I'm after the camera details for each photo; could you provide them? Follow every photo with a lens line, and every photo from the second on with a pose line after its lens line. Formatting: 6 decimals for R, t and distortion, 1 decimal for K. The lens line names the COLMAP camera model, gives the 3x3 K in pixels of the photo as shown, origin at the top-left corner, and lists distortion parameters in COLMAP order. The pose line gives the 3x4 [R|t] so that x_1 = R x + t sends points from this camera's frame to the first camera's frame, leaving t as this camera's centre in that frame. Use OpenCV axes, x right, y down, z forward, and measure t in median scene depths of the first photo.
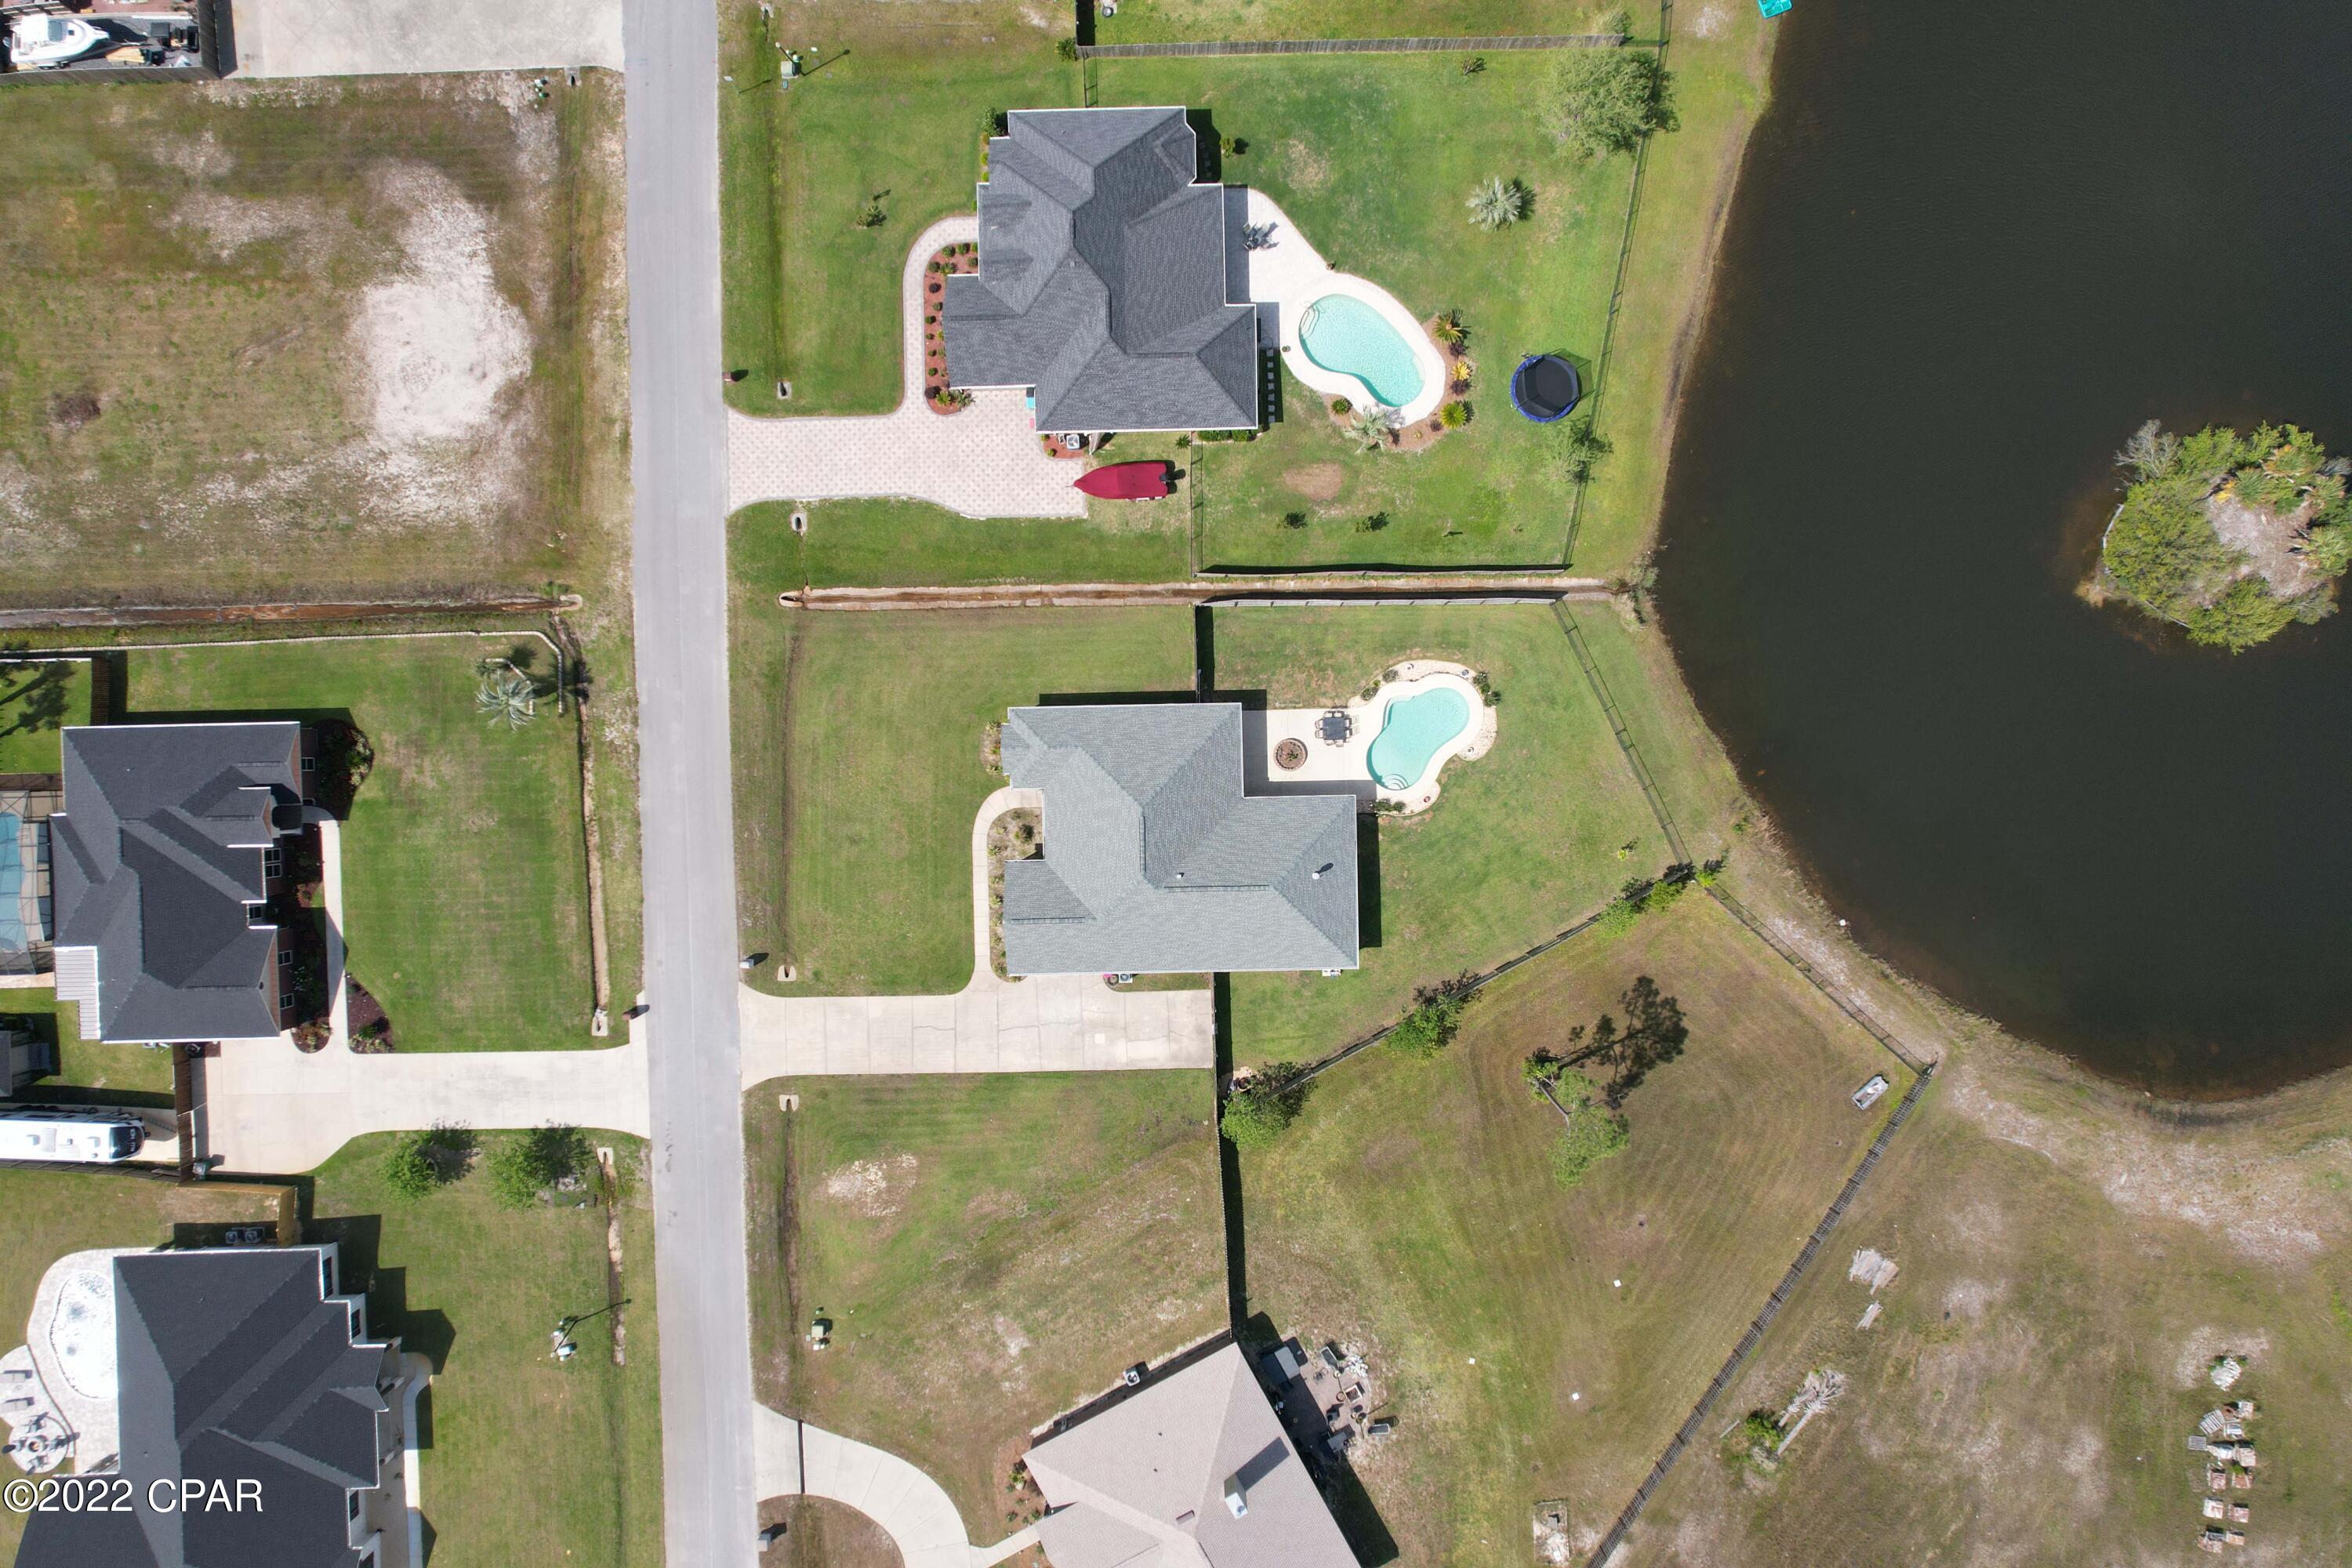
lens RADIAL K [[1498.8, 0, 1182.7], [0, 1498.8, 781.4], [0, 0, 1]] dist [-0.067041, 0.053299]
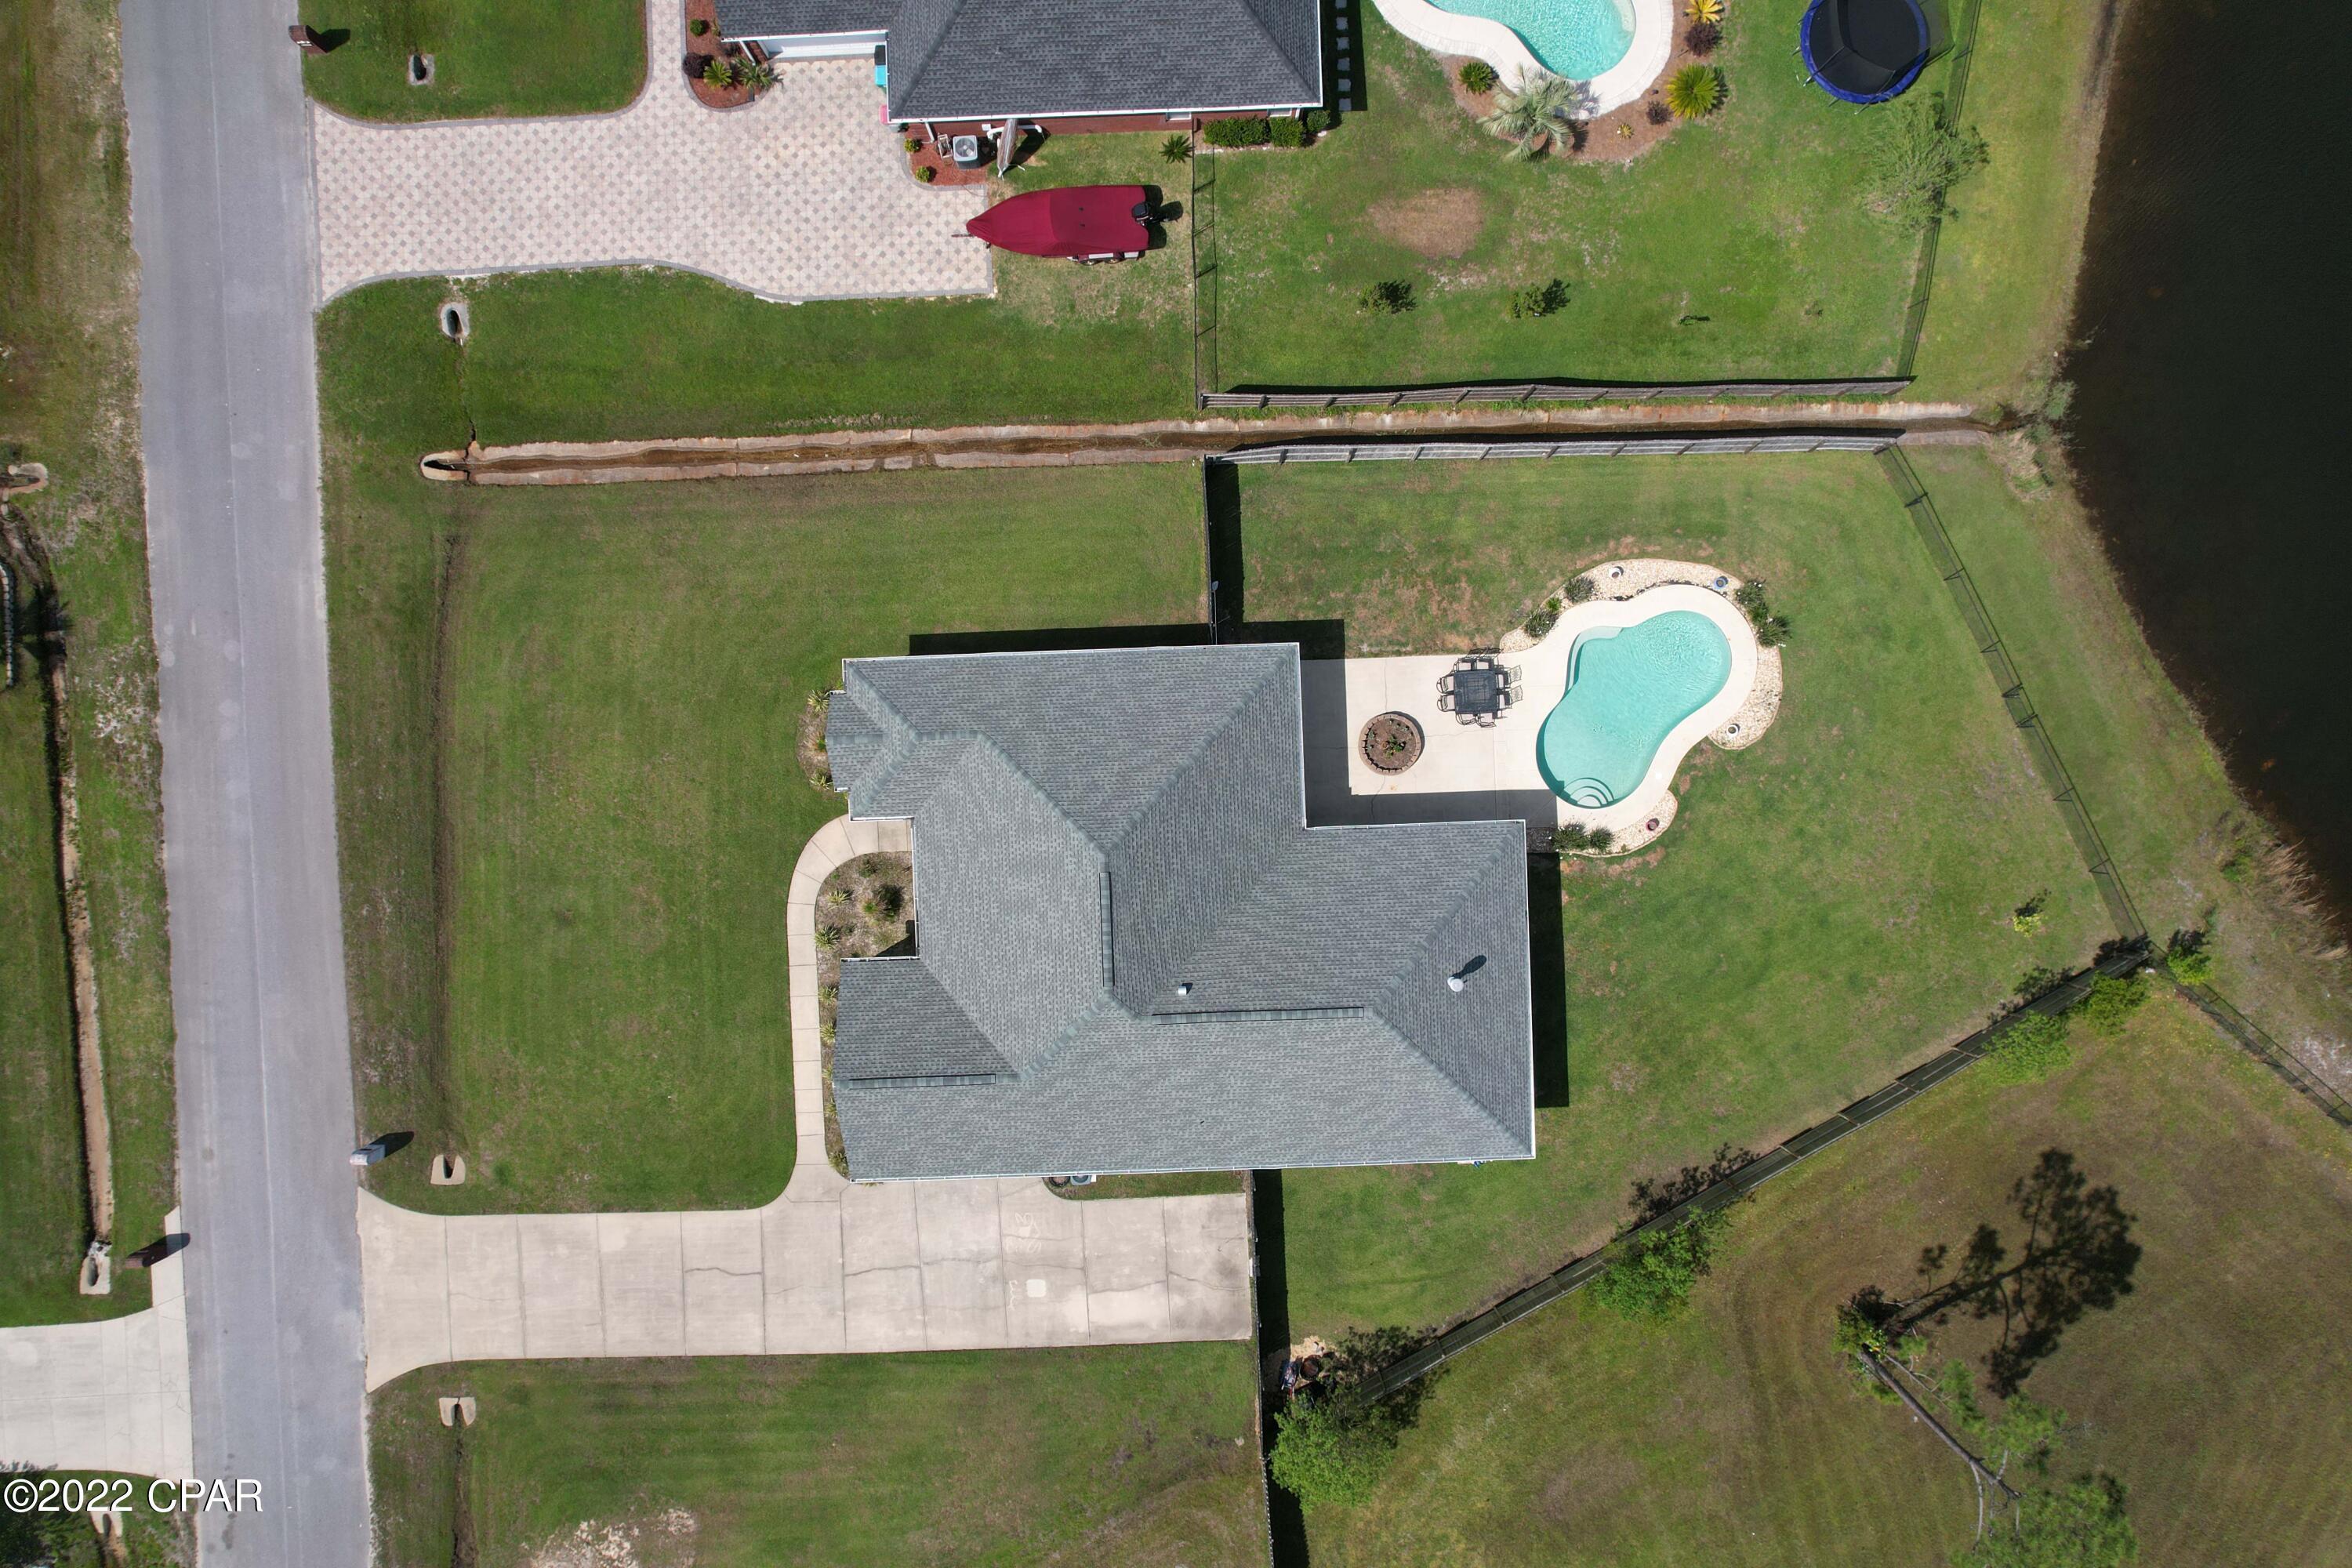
lens RADIAL K [[1498.8, 0, 1185.2], [0, 1498.8, 787.7], [0, 0, 1]] dist [-0.067041, 0.053299]
pose [[0.999879, -0.015484, 0.001733, -0.001203], [0.015481, 0.999879, 0.001749, -0.004418], [-0.001760, -0.001721, 0.999997, 0.476033]]
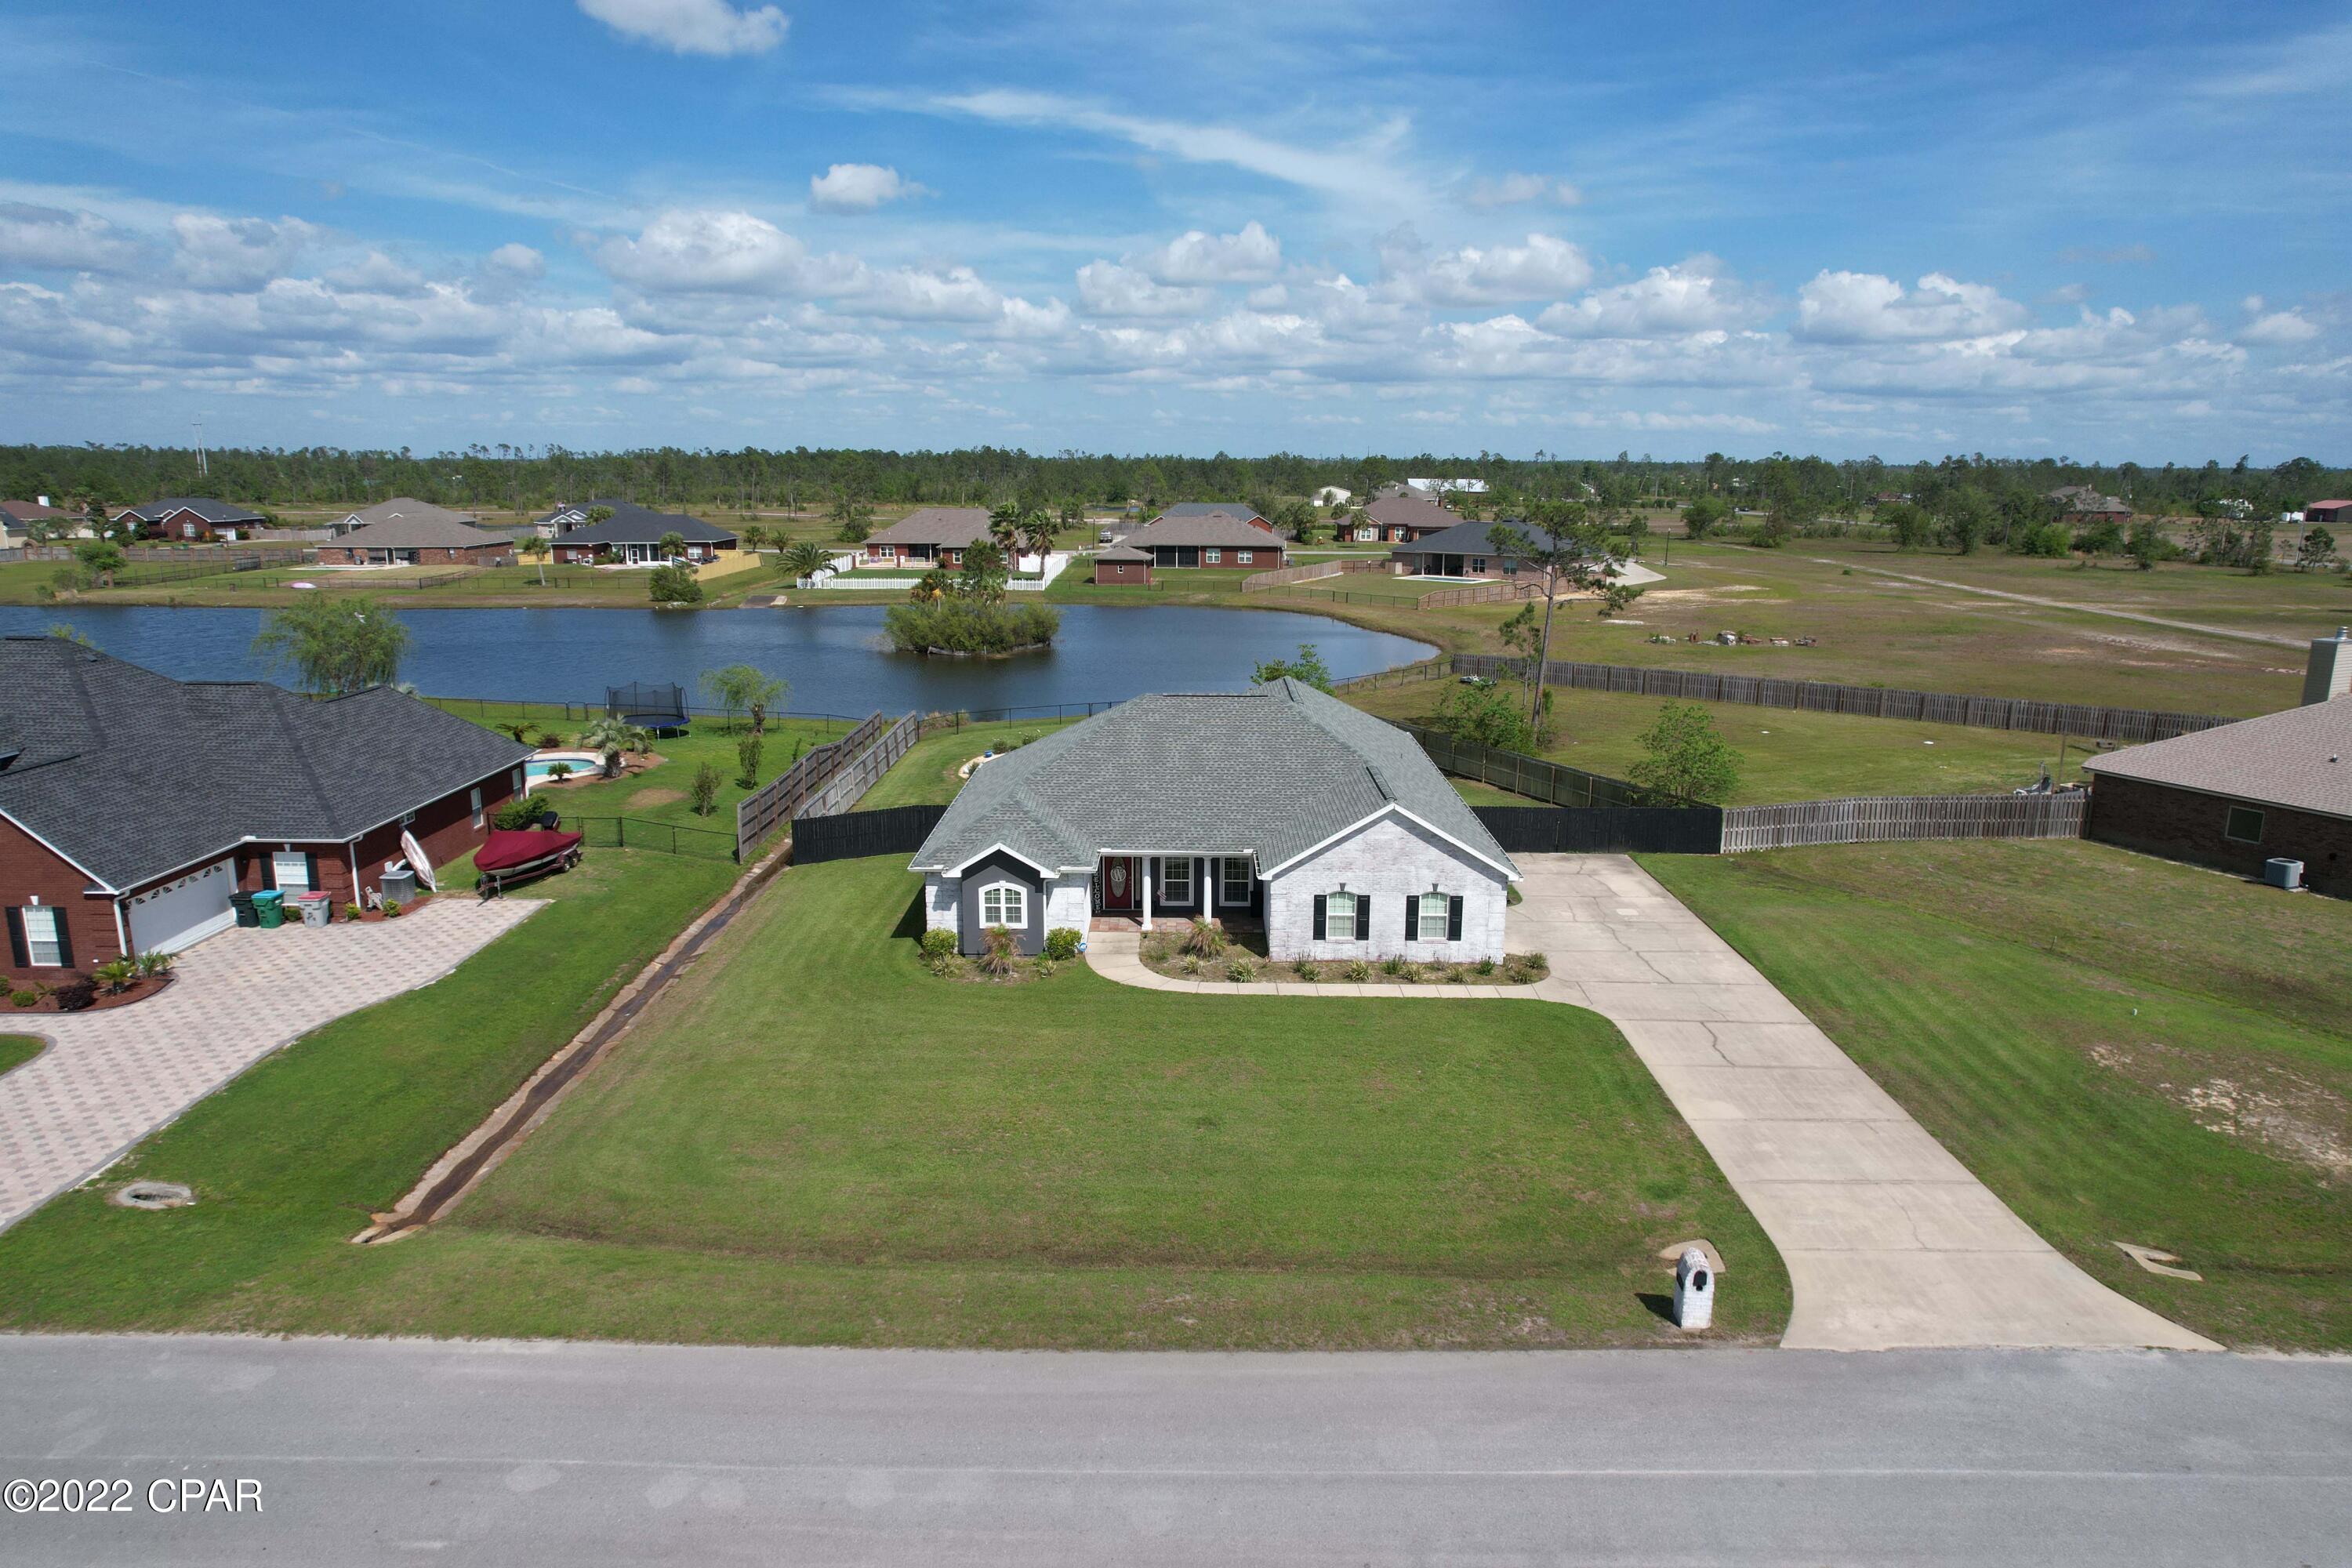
lens RADIAL K [[1498.8, 0, 1174.9], [0, 1498.8, 799.1], [0, 0, 1]] dist [-0.067041, 0.053299]
pose [[0.031605, -0.216204, 0.975837, -0.522316], [0.999435, -0.004350, -0.033334, 0.042565], [0.011452, 0.976339, 0.215944, 0.860455]]
